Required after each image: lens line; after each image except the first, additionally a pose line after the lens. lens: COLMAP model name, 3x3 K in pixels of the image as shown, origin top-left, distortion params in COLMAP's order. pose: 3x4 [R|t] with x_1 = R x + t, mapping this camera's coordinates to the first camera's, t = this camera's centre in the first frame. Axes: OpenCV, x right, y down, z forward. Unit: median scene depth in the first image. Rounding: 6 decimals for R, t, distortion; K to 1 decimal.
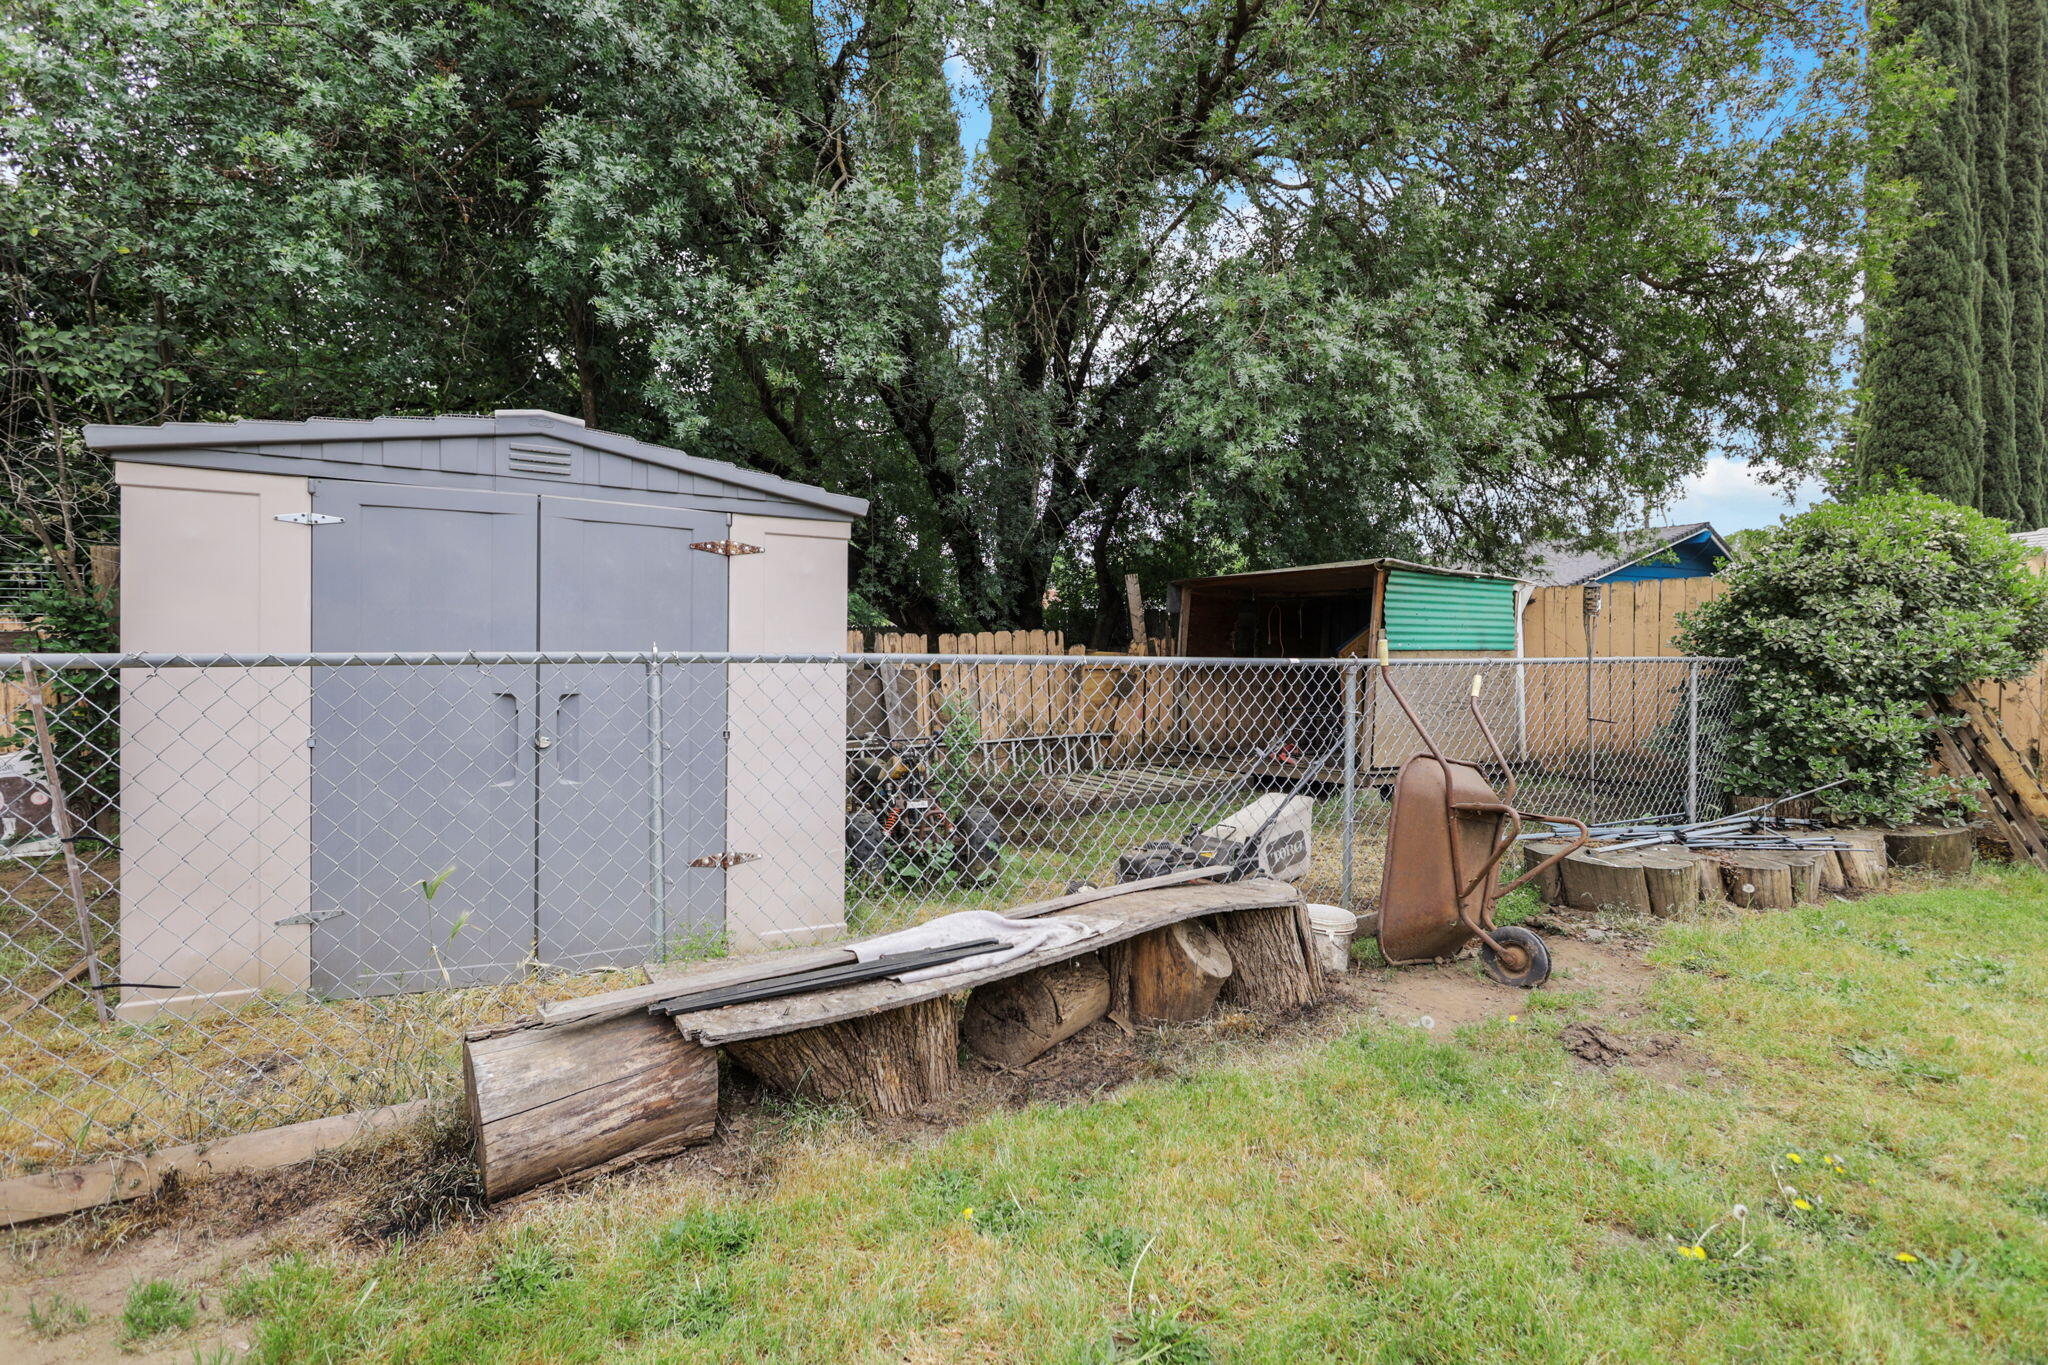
lens RADIAL K [[938.4, 0, 1032.2], [0, 938.4, 685.1], [0, 0, 1]] dist [0.000417, 0.000030]
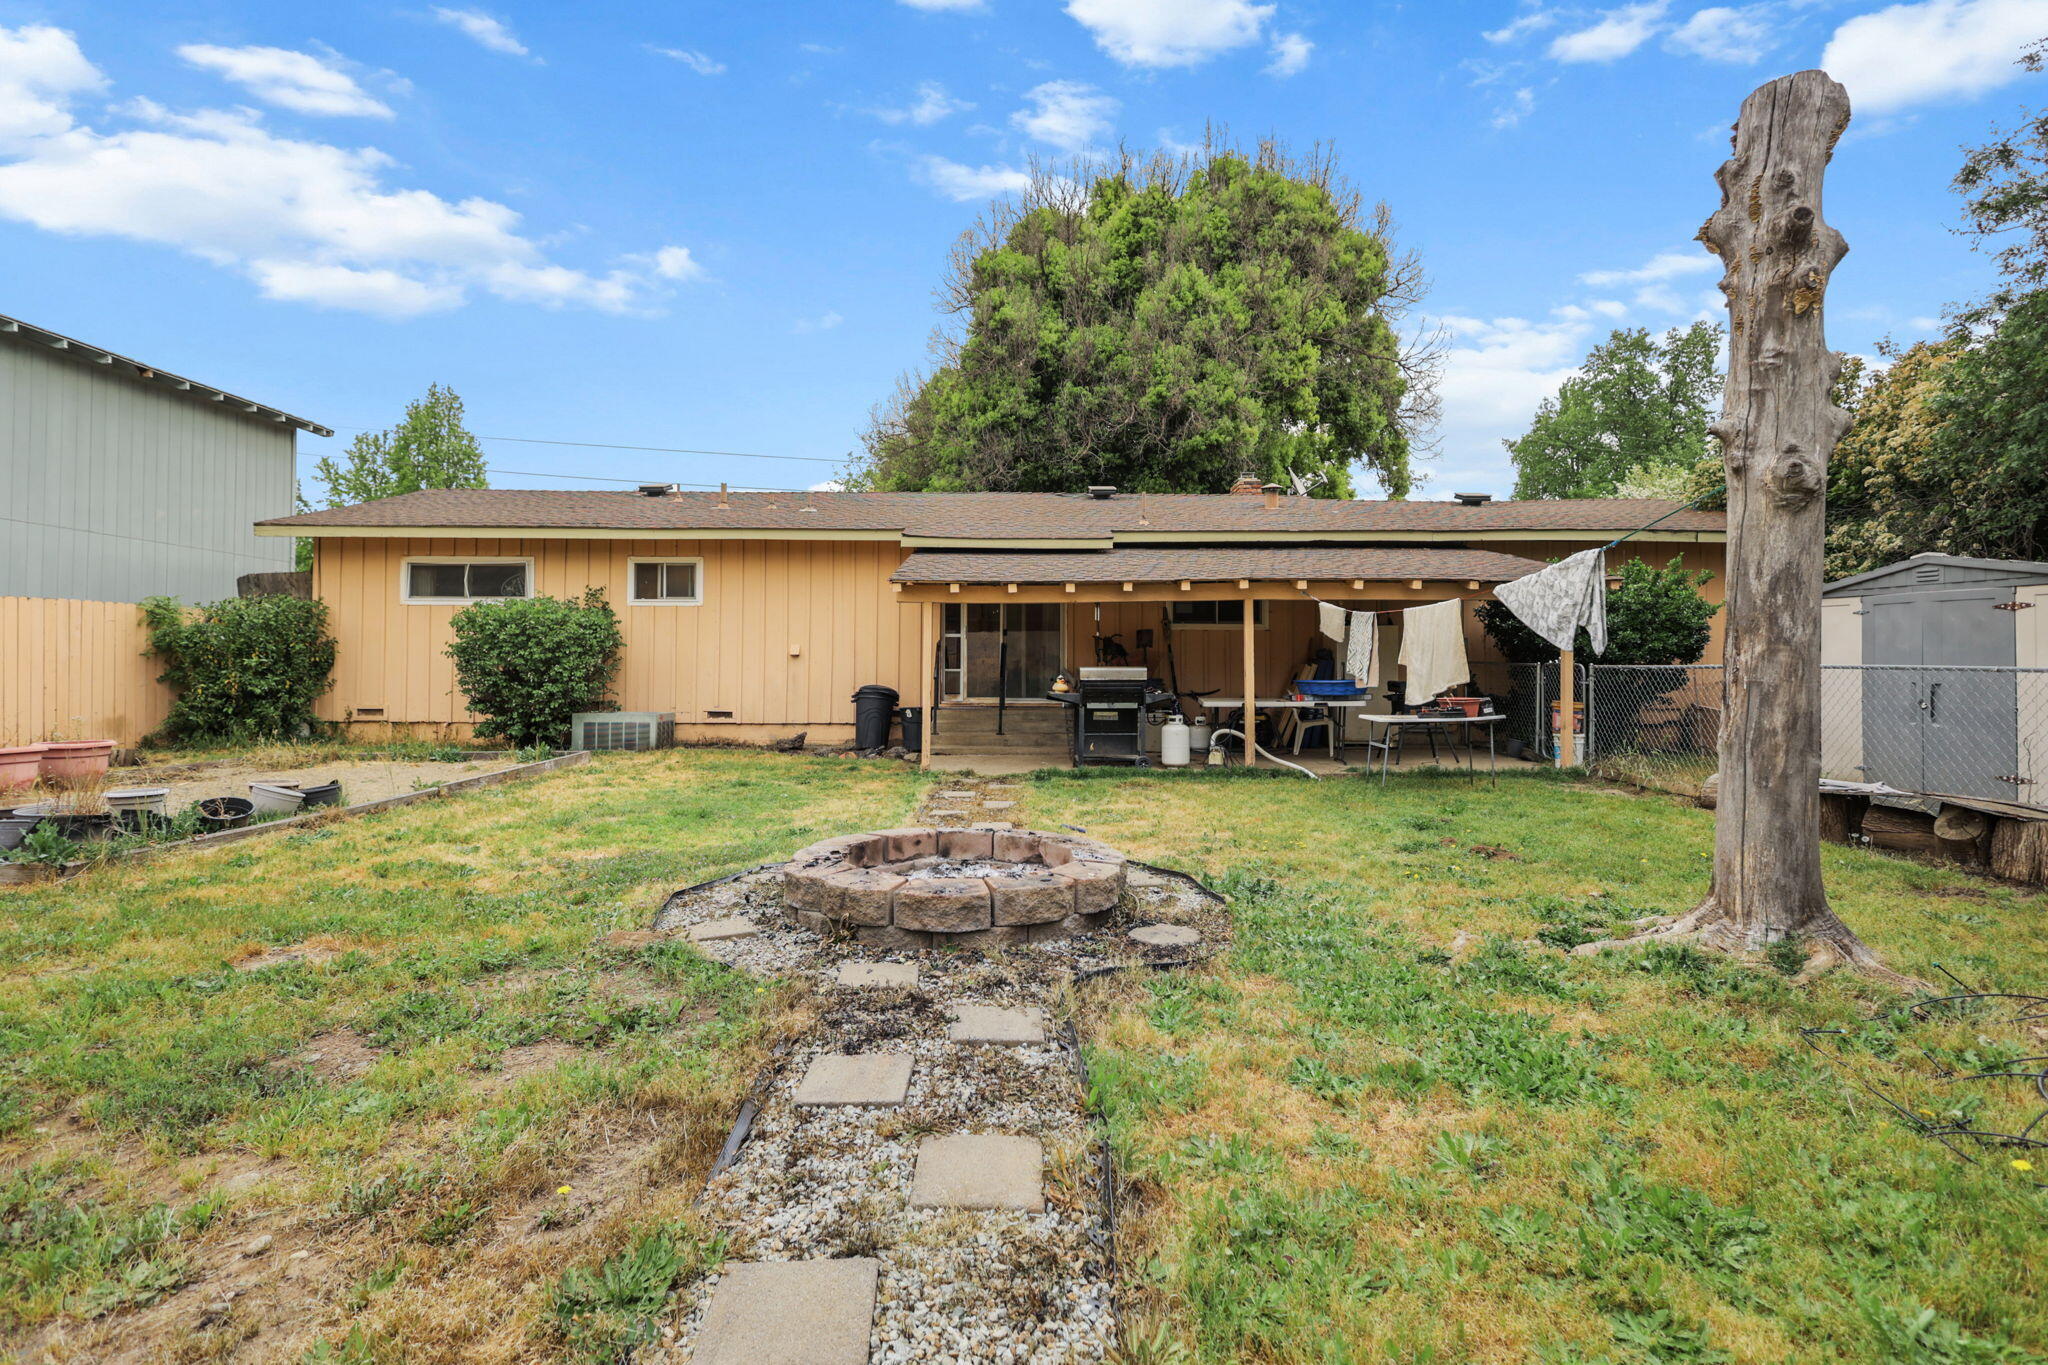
lens RADIAL K [[952.4, 0, 1024.0], [0, 952.4, 658.6], [0, 0, 1]] dist [-0.001539, 0.000578]
pose [[-0.511946, -0.002763, -0.859013, 2.499865], [-0.021032, 0.999735, 0.009318, -0.024875], [0.858760, 0.022837, -0.511869, 0.343738]]
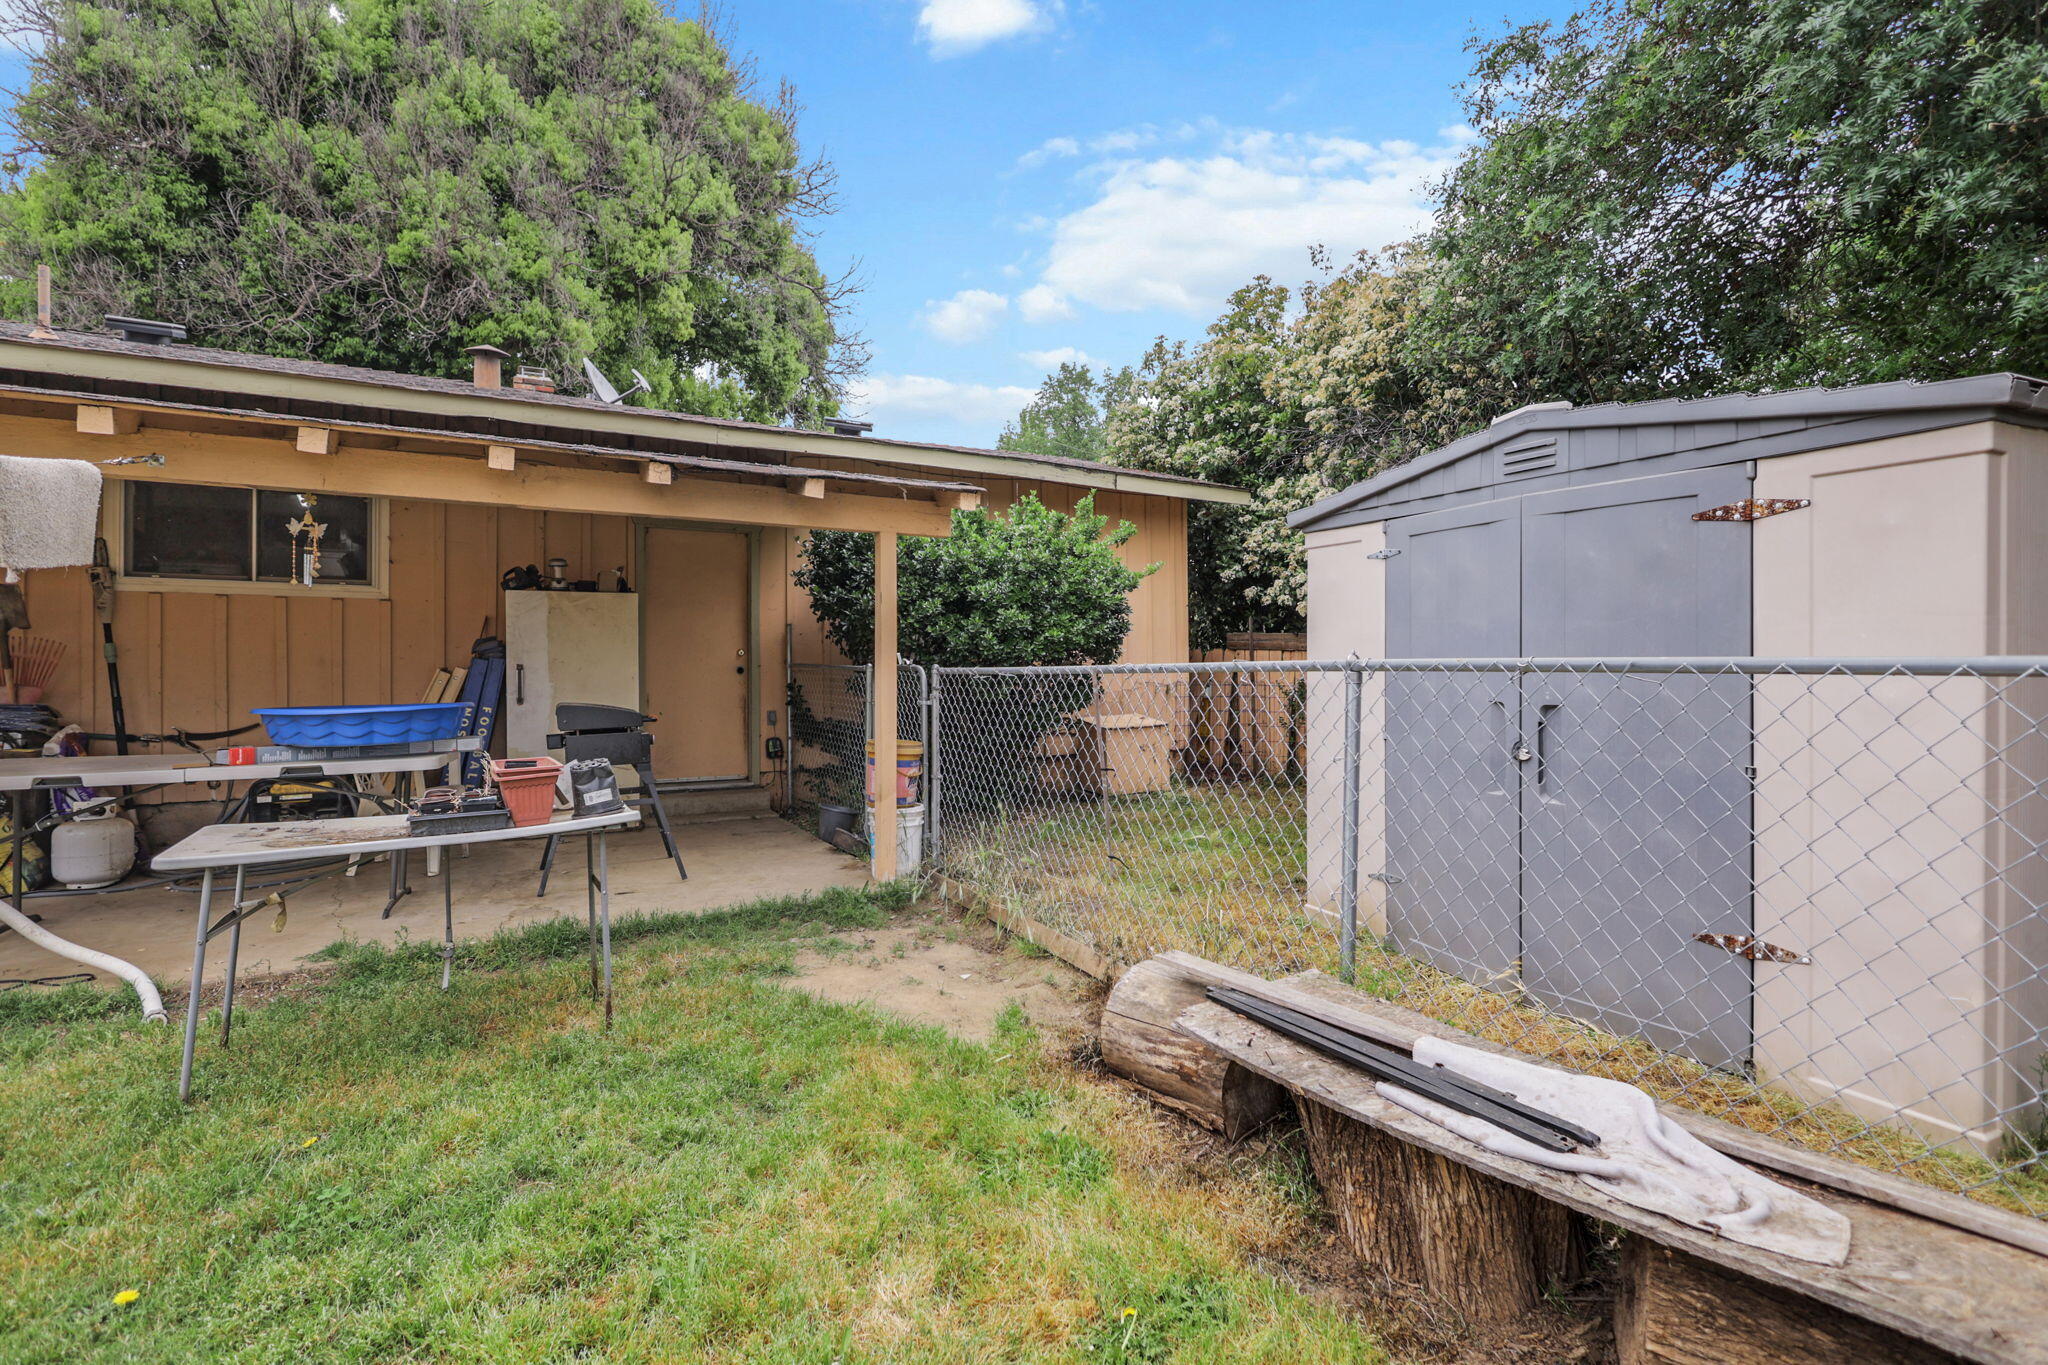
lens RADIAL K [[956.4, 0, 1014.0], [0, 956.4, 669.7], [0, 0, 1]] dist [-0.000726, 0.000132]
pose [[-0.039265, 0.001221, -0.999228, 0.476463], [-0.021768, 0.999761, 0.002077, -0.016097], [0.998992, 0.021832, -0.039229, 0.533024]]
